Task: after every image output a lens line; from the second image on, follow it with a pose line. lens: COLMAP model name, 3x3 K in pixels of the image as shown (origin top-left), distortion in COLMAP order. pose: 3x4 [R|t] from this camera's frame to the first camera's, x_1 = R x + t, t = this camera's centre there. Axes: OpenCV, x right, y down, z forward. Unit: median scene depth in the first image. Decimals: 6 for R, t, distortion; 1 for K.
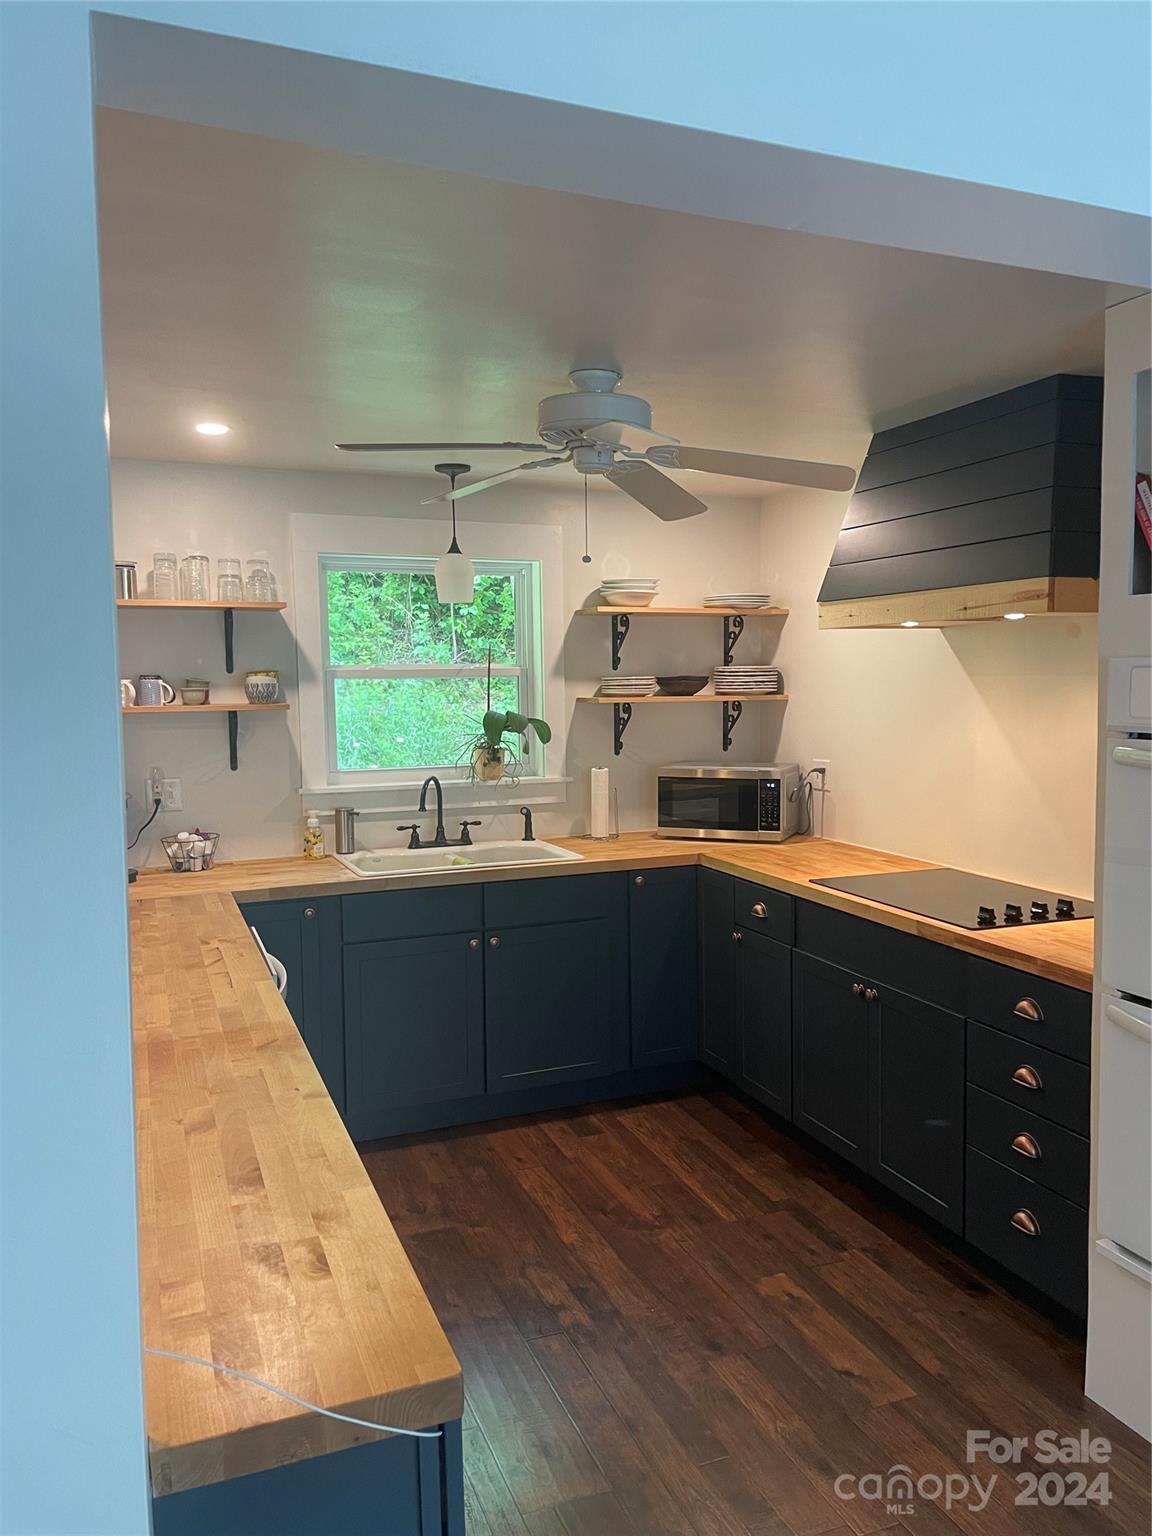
lens RADIAL K [[1150.9, 0, 569.8], [0, 1150.9, 777.5], [0, 0, 1]] dist [0.039545, -0.051266]
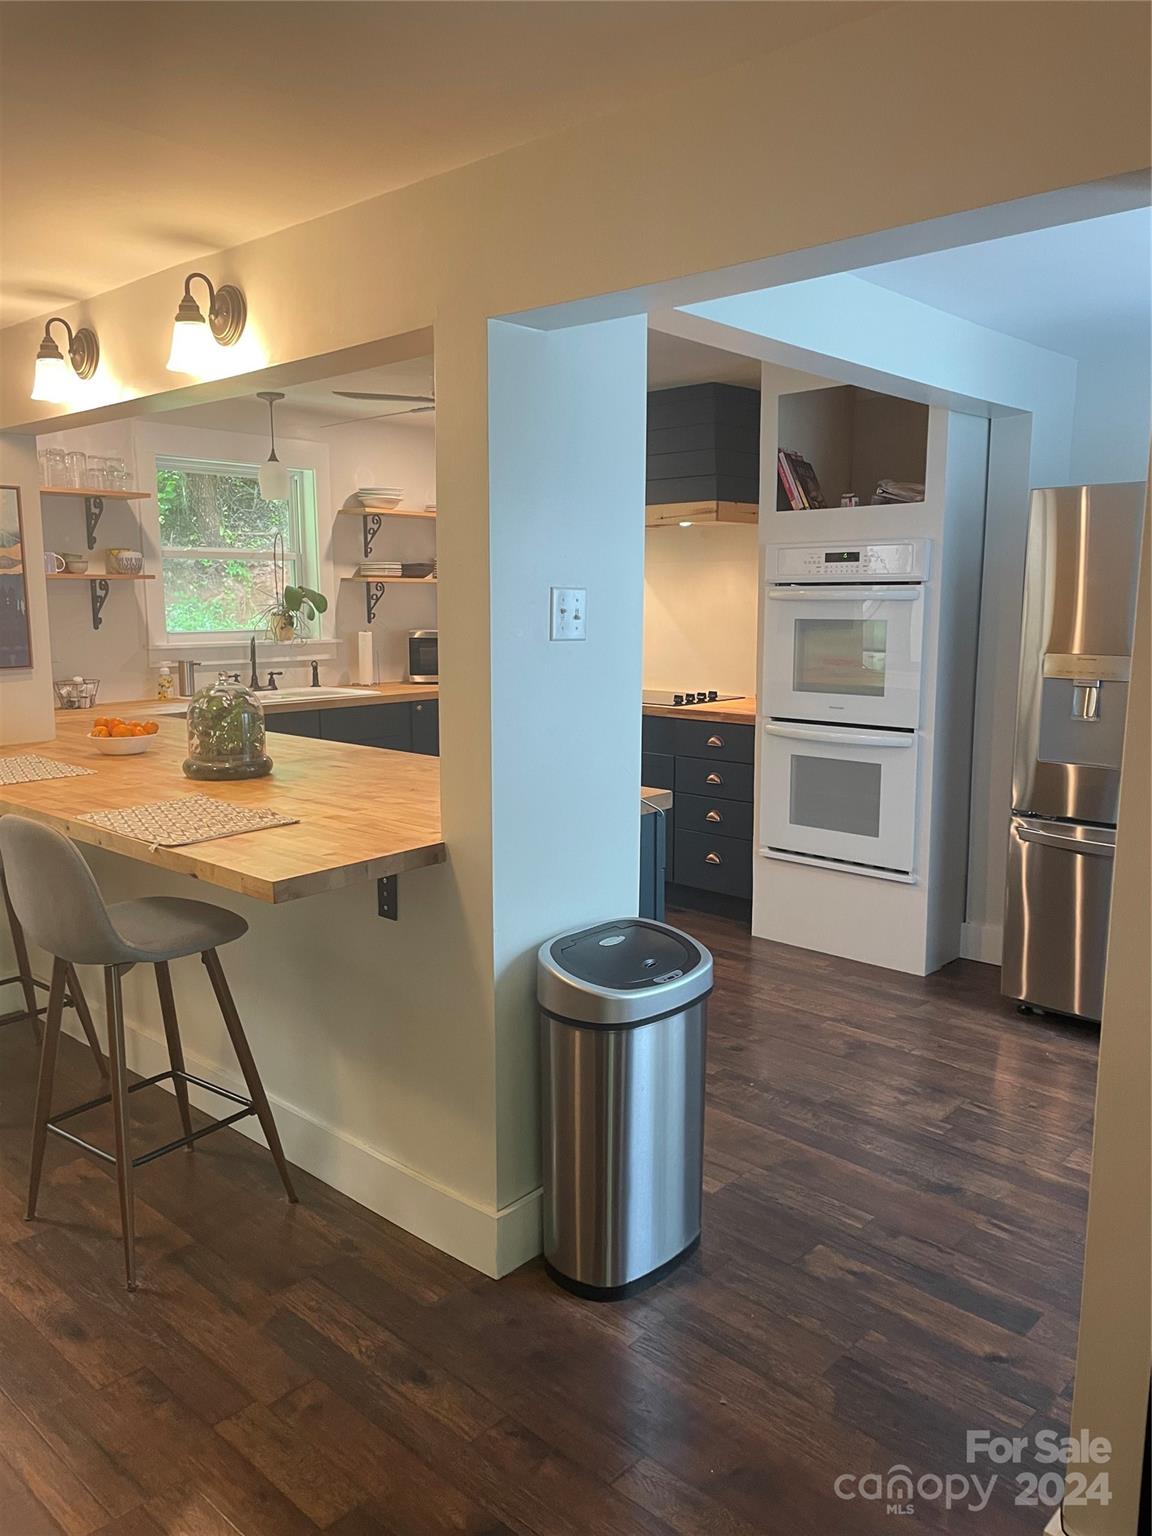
lens RADIAL K [[1150.9, 0, 576.3], [0, 1150.9, 768.3], [0, 0, 1]] dist [0.039545, -0.051266]
pose [[0.904996, -0.054708, 0.421887, -0.330612], [0.027207, 0.997110, 0.070938, 0.062672], [-0.424549, -0.052721, 0.903869, -0.318708]]
